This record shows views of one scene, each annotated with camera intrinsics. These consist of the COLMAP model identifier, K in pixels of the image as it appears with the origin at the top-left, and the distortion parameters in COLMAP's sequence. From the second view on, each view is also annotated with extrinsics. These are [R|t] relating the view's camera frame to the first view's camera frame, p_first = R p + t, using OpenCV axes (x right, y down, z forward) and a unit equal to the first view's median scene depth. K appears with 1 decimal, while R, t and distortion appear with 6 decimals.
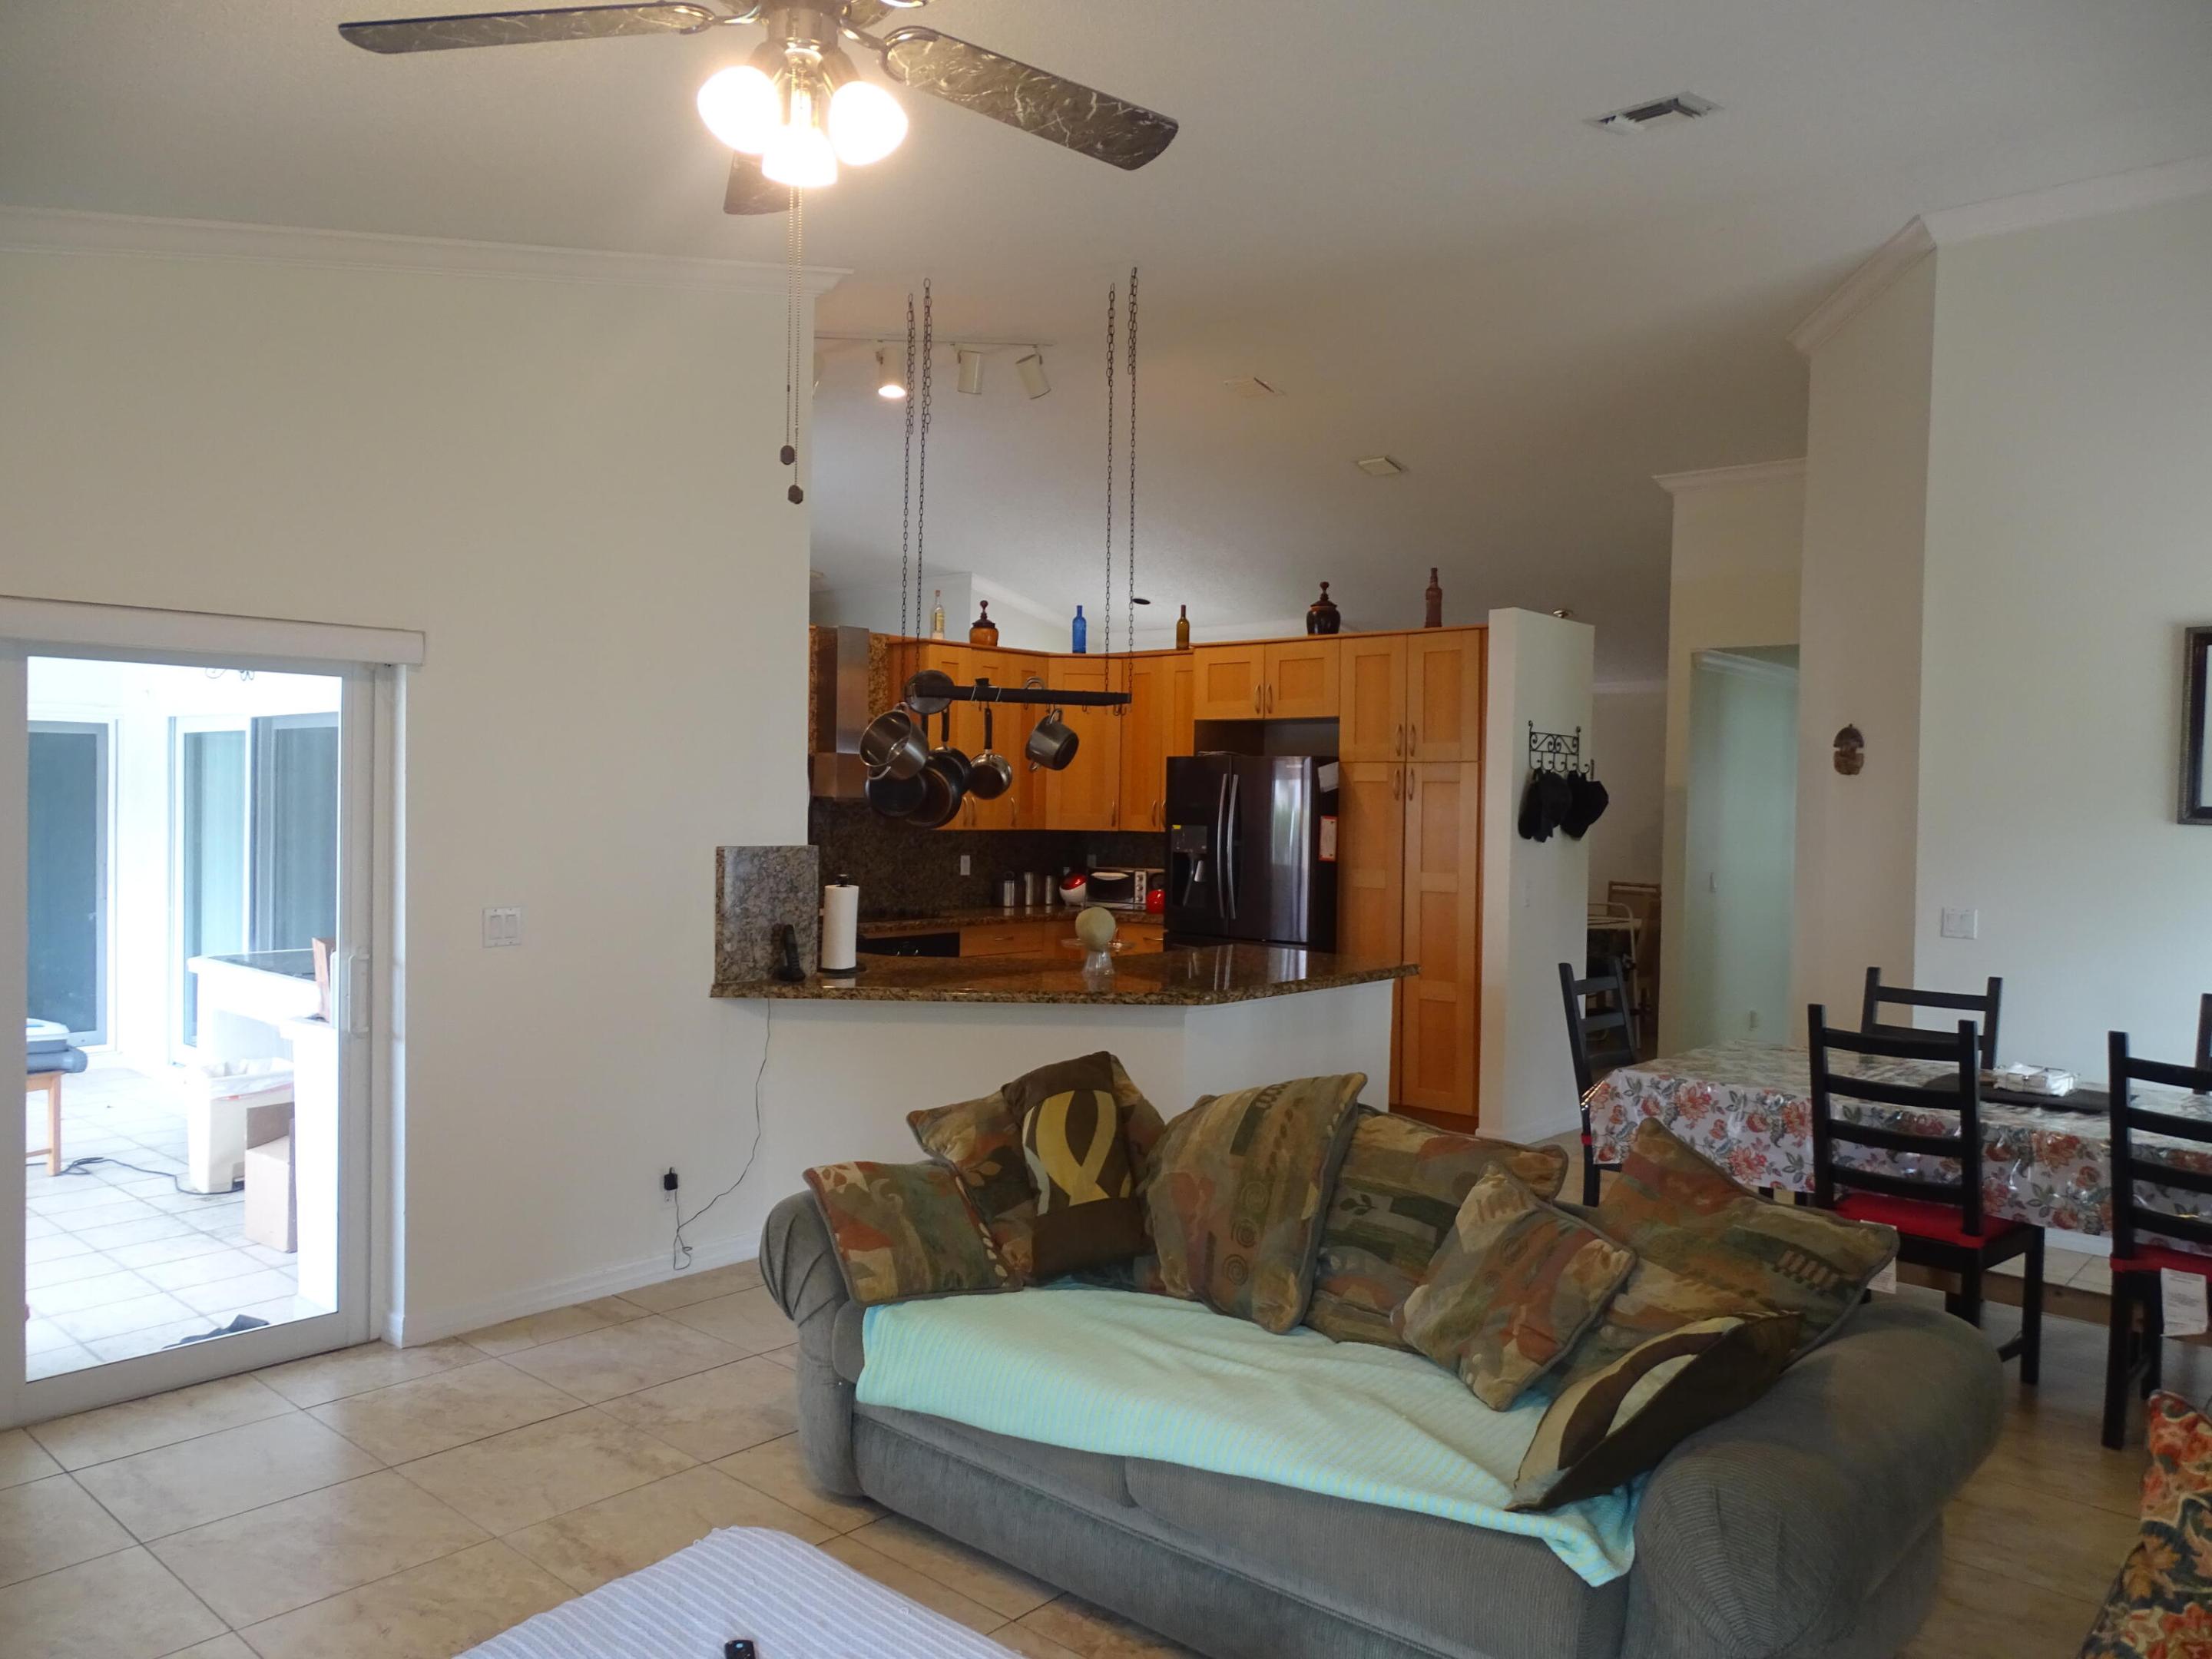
lens RADIAL K [[1560.5, 0, 1173.1], [0, 1560.5, 838.1], [0, 0, 1]] dist [0.011249, 0.008377]
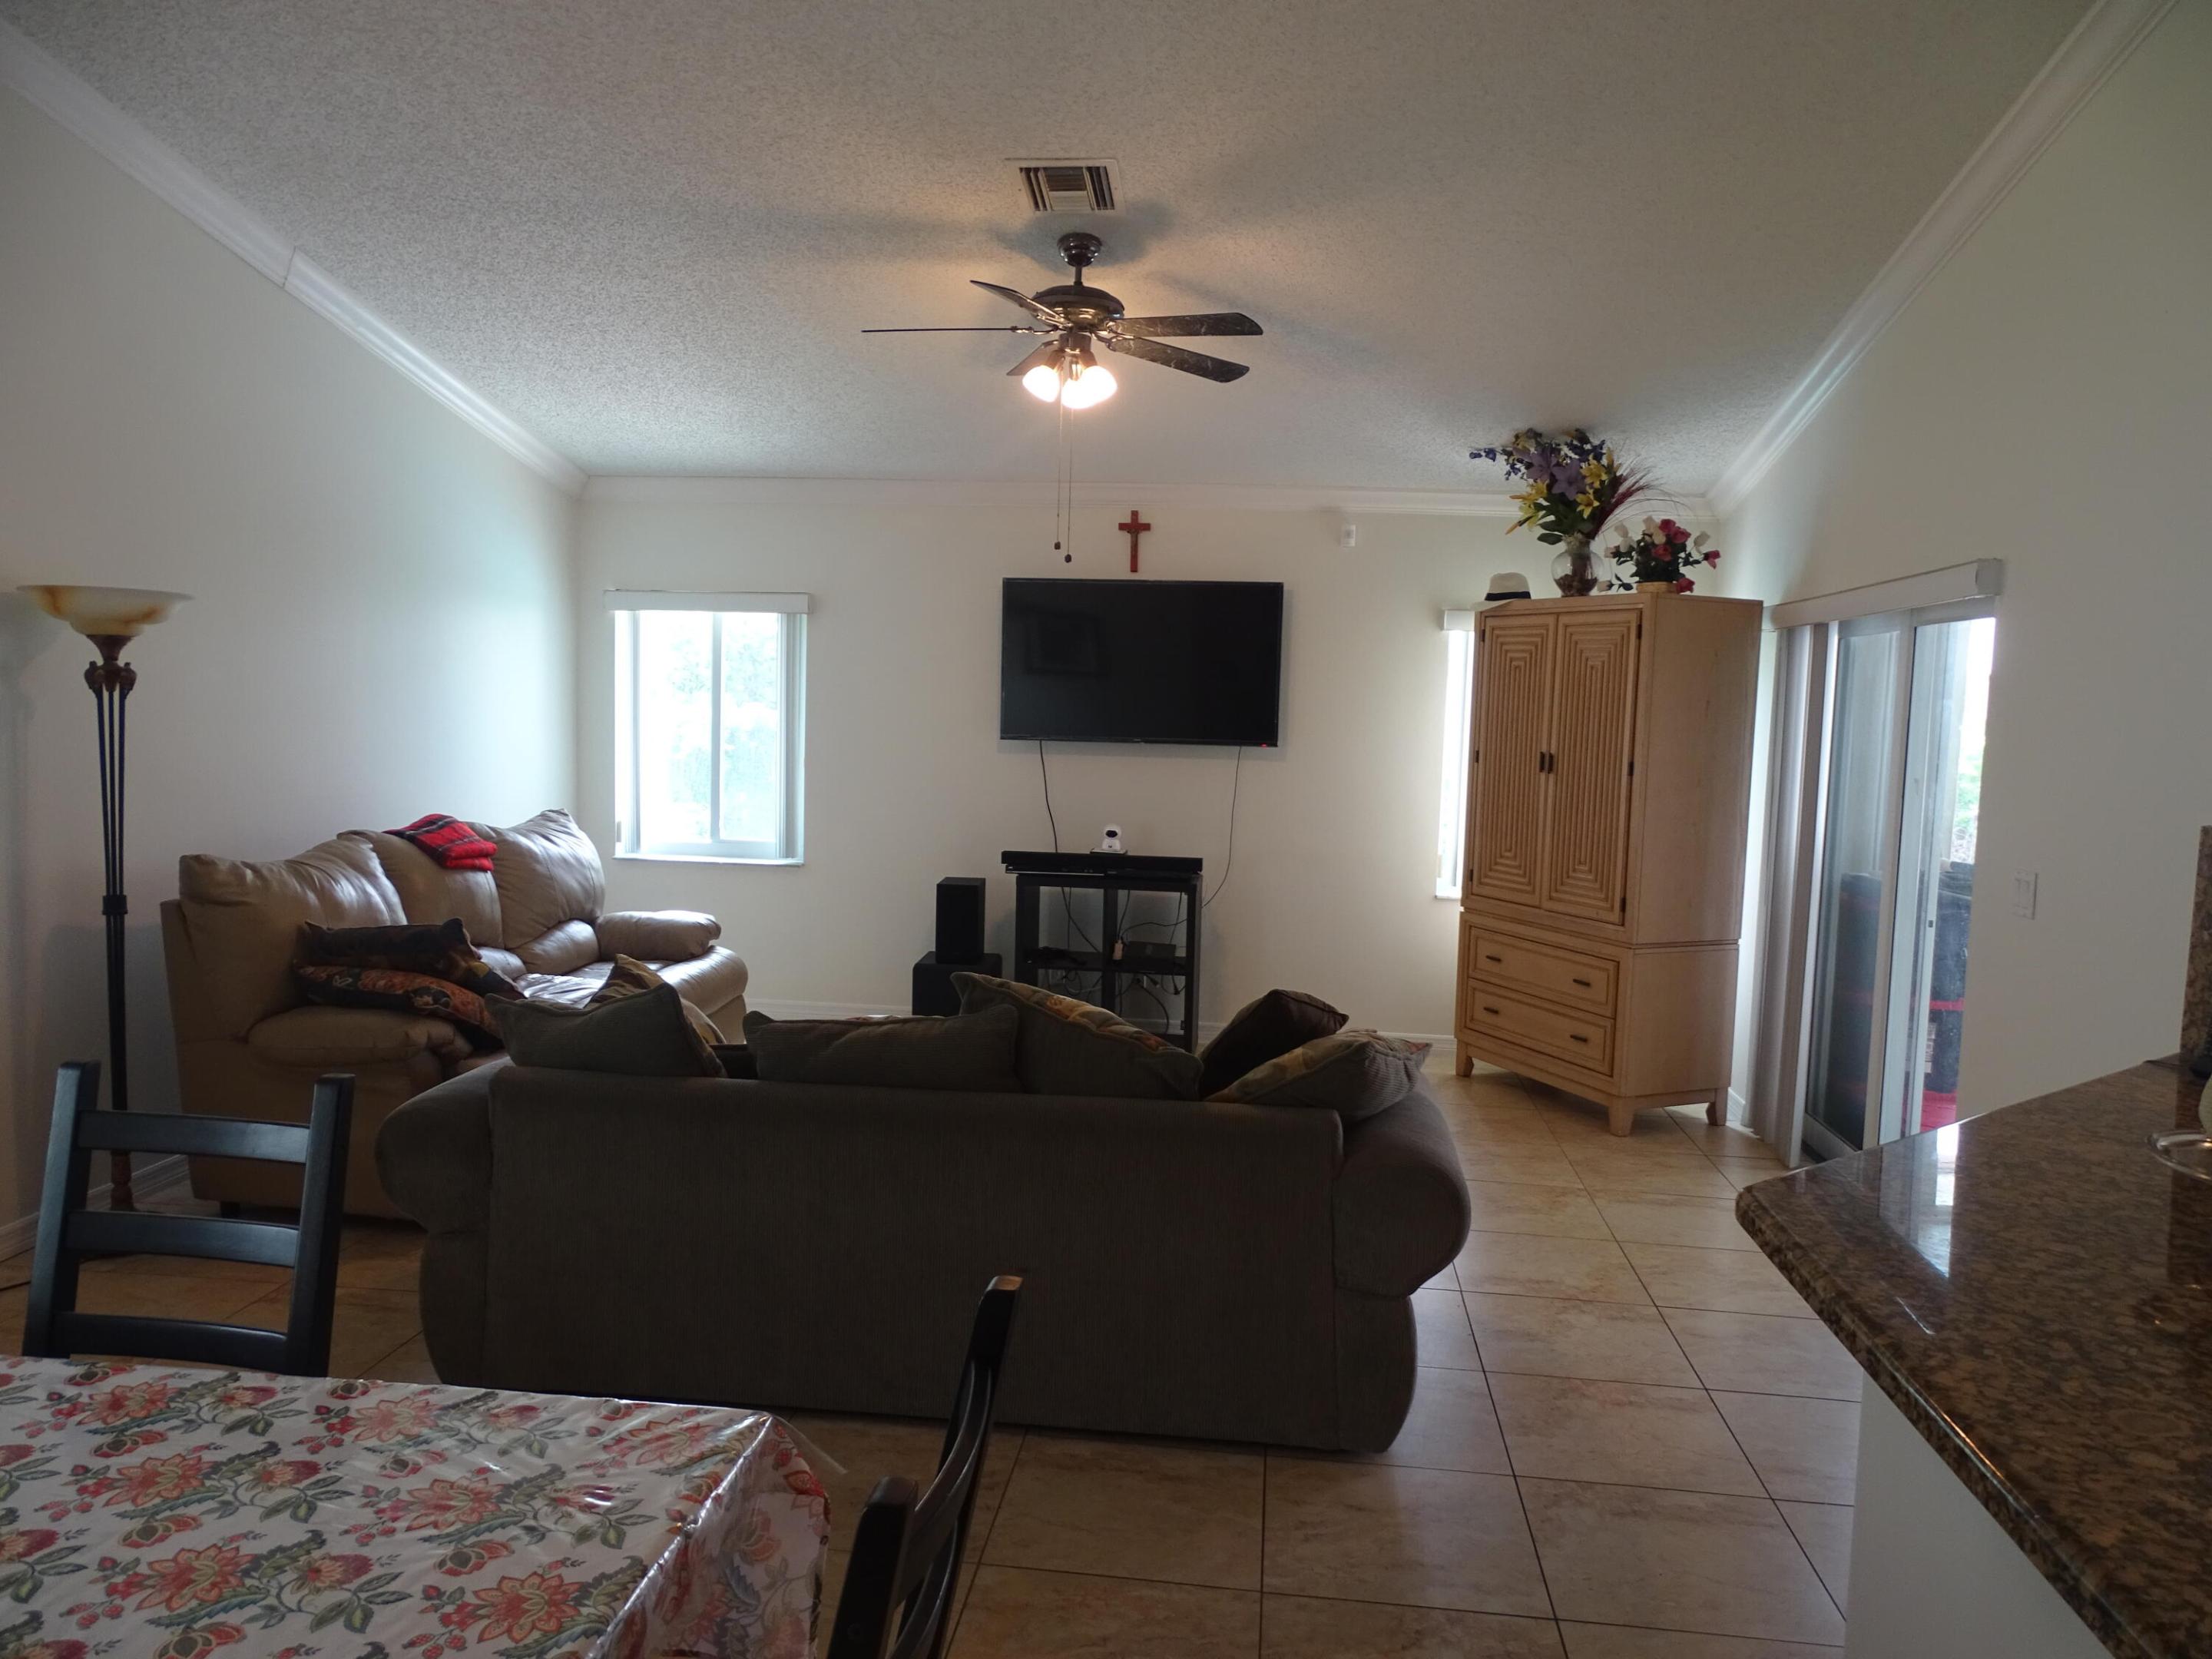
lens RADIAL K [[1560.5, 0, 1108.9], [0, 1560.5, 828.4], [0, 0, 1]] dist [0.011249, 0.008377]
pose [[-0.841492, 0.002030, -0.540266, 0.313376], [-0.058604, 0.993750, 0.095012, -0.020527], [0.537082, 0.111614, -0.836113, 1.028677]]
